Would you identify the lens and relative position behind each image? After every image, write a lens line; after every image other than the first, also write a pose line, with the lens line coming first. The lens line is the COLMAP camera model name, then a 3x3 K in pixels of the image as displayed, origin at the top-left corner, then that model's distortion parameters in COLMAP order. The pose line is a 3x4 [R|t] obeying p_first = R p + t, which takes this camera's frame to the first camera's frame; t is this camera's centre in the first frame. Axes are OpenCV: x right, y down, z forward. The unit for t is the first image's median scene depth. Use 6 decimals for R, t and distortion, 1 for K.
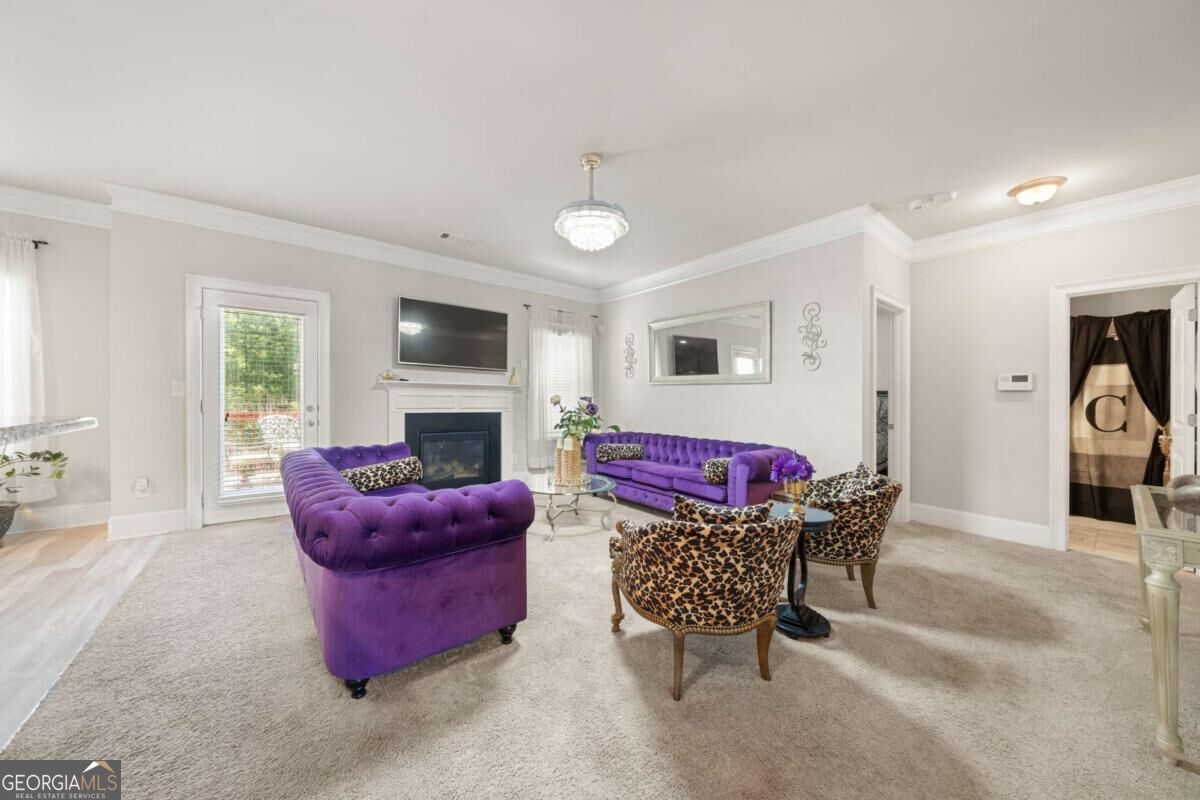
lens RADIAL K [[414.9, 0, 600.1], [0, 414.9, 398.5], [0, 0, 1]] dist [-0.006215, 0.000063]
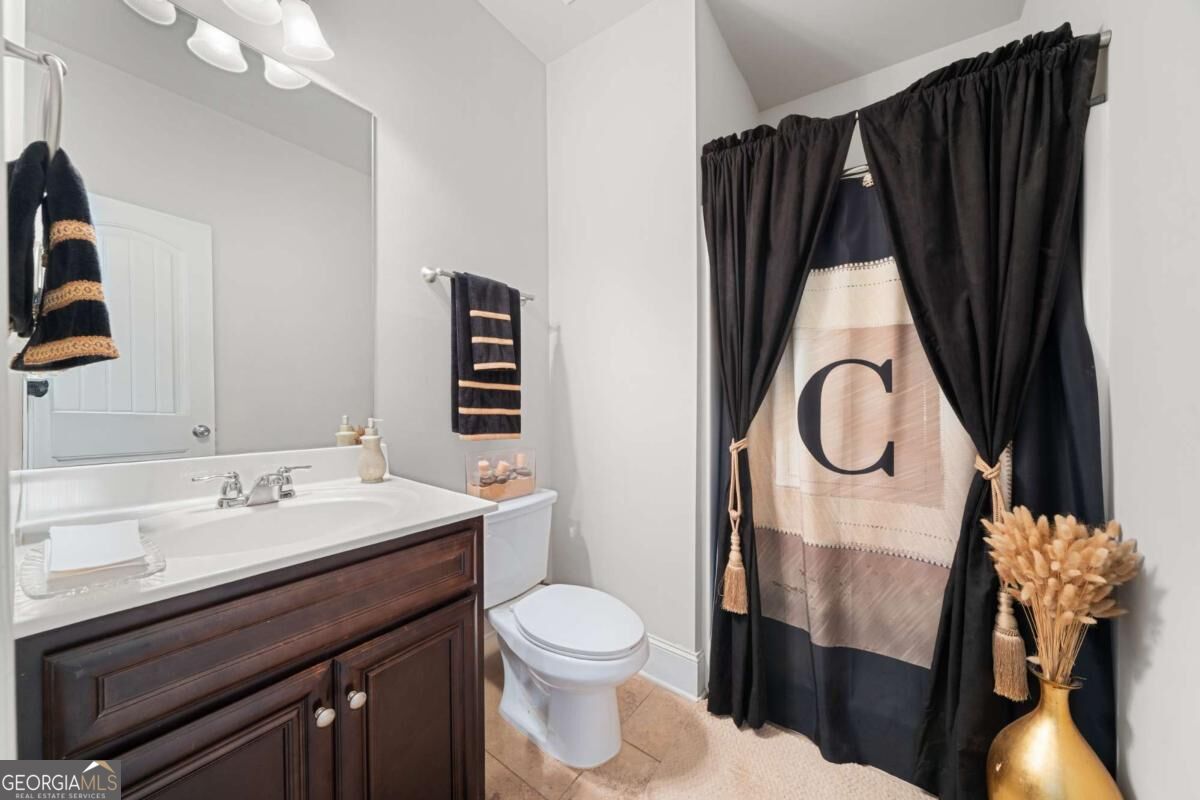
lens RADIAL K [[414.9, 0, 602.6], [0, 414.9, 390.0], [0, 0, 1]] dist [-0.006215, 0.000063]
pose [[0.968810, -0.007259, 0.247697, 0.984975], [0.006847, 0.999973, 0.002524, 0.014034], [-0.247709, -0.000749, 0.968834, 0.746769]]
